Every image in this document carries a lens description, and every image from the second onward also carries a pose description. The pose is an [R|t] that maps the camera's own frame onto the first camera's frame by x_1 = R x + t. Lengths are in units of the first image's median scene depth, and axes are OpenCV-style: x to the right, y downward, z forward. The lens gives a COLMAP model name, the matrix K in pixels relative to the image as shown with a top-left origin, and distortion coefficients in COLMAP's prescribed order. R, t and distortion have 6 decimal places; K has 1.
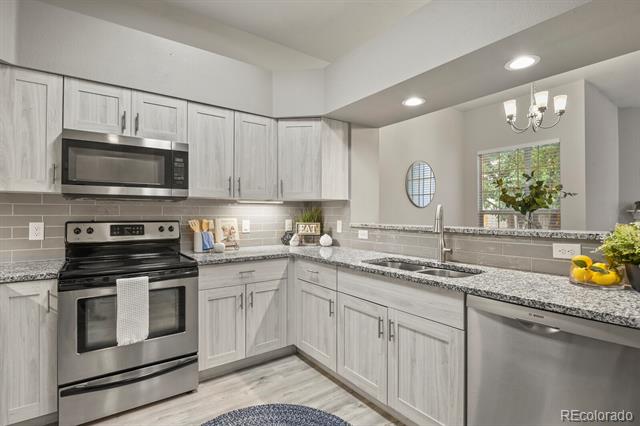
lens RADIAL K [[317.4, 0, 320.0], [0, 317.4, 213.0], [0, 0, 1]] dist [-0.003141, -0.000861]
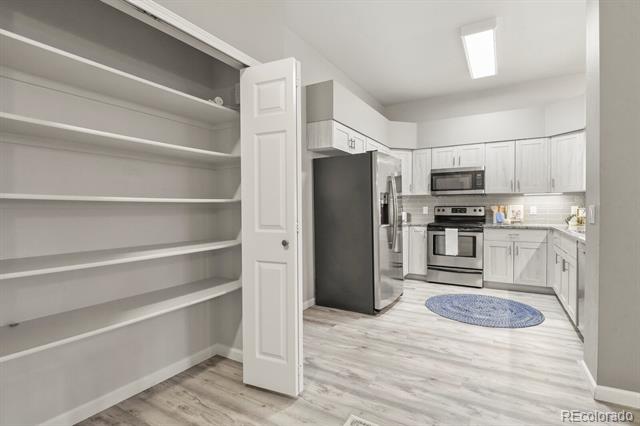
lens RADIAL K [[317.4, 0, 320.0], [0, 317.4, 213.0], [0, 0, 1]] dist [-0.003141, -0.000861]
pose [[0.405183, 0.010414, -0.914176, 0.947655], [0.007633, 0.999862, 0.014773, 0.031904], [0.914204, -0.012963, 0.405047, -0.700412]]
